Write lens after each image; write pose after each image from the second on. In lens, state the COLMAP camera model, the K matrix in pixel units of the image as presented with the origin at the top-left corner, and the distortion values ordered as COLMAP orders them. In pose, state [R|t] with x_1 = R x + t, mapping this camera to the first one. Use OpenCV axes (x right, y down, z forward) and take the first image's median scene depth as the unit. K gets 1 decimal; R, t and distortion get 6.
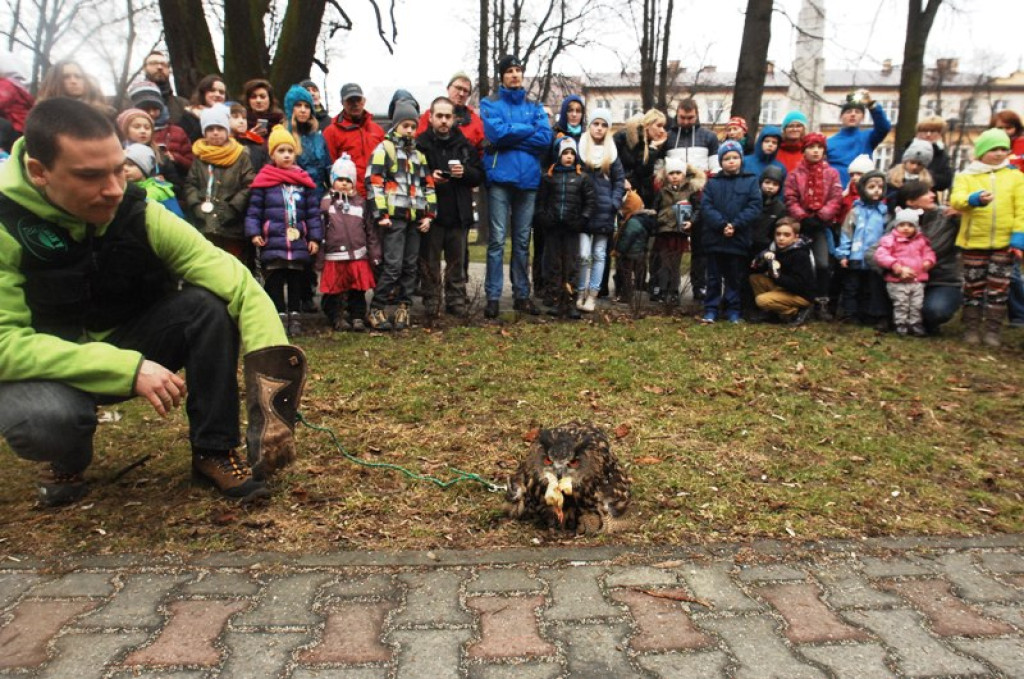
lens RADIAL K [[627.1, 0, 508.1], [0, 627.1, 338.3], [0, 0, 1]] dist [-0.069363, 0.036515]
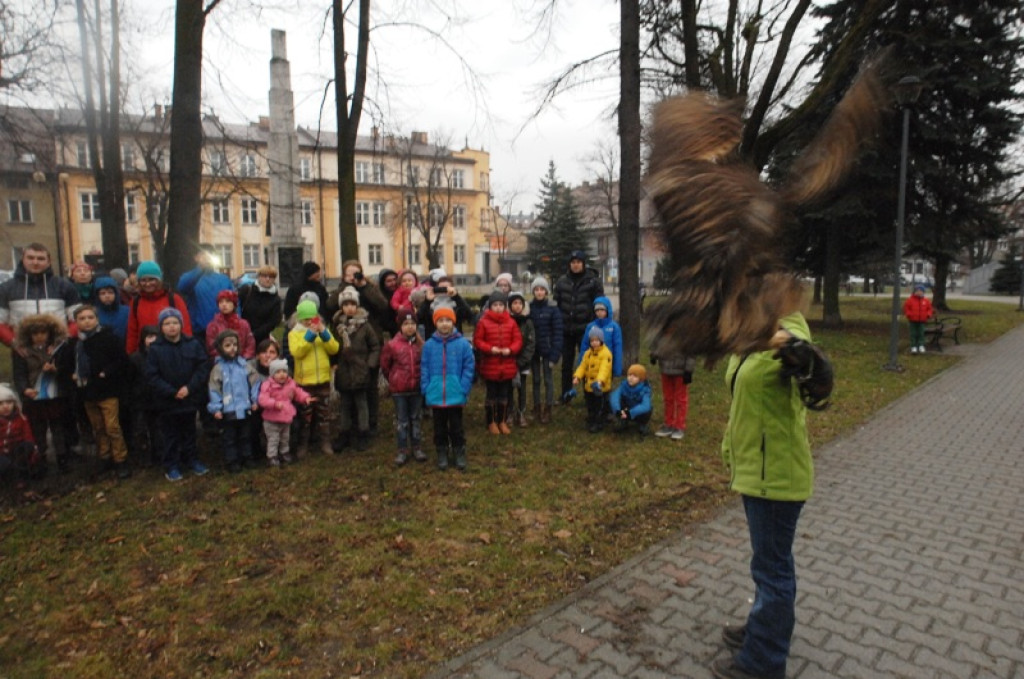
lens RADIAL K [[627.1, 0, 508.1], [0, 627.1, 338.3], [0, 0, 1]] dist [-0.069363, 0.036515]
pose [[0.759709, -0.097988, 0.642838, 0.482574], [0.136821, 0.990538, -0.010708, -0.327160], [-0.635706, 0.096088, 0.765928, -0.306772]]
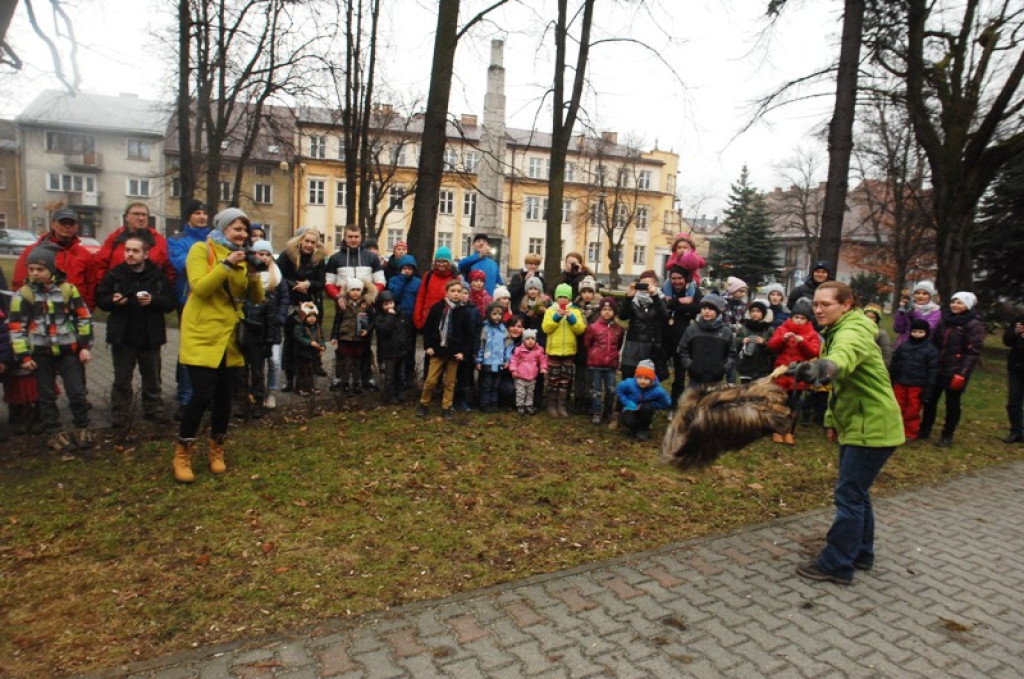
lens RADIAL K [[627.1, 0, 508.1], [0, 627.1, 338.3], [0, 0, 1]] dist [-0.069363, 0.036515]
pose [[0.906660, -0.016741, 0.421530, 0.080355], [0.032674, 0.998997, -0.030602, -0.266112], [-0.420595, 0.041519, 0.906298, -0.560188]]
